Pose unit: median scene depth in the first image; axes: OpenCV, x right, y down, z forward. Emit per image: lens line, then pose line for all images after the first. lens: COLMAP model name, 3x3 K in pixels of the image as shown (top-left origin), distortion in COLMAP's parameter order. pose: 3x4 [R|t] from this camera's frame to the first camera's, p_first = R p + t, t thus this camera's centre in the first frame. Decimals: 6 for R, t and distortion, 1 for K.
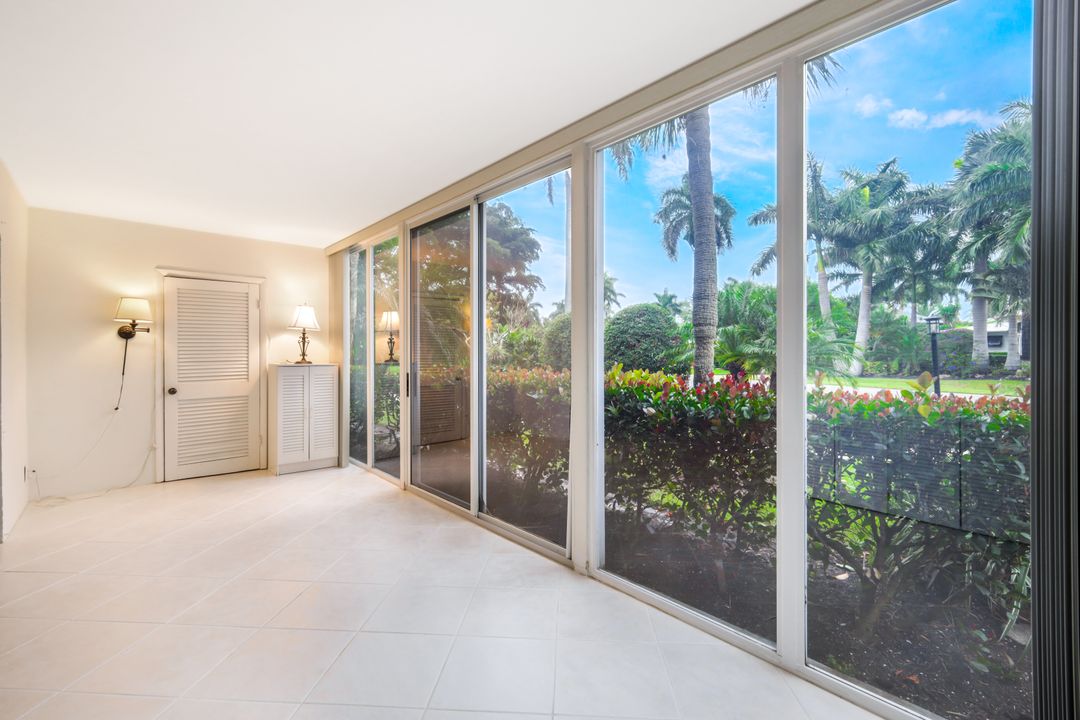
lens RADIAL K [[476.0, 0, 540.9], [0, 476.0, 354.9], [0, 0, 1]] dist [0.002441, 0.000192]
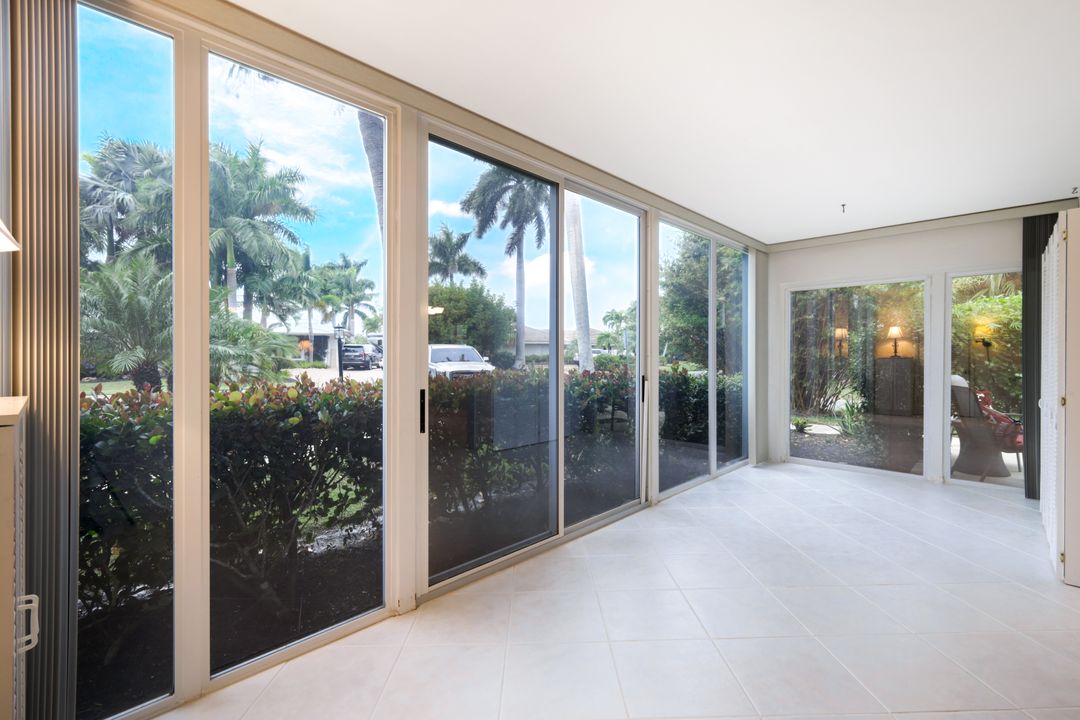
lens RADIAL K [[476.0, 0, 540.9], [0, 476.0, 354.9], [0, 0, 1]] dist [0.002441, 0.000192]
pose [[-0.067873, 0.000091, 0.997694, -0.532435], [0.007169, 0.999974, 0.000397, -0.000197], [-0.997668, 0.007179, -0.067872, 0.572077]]
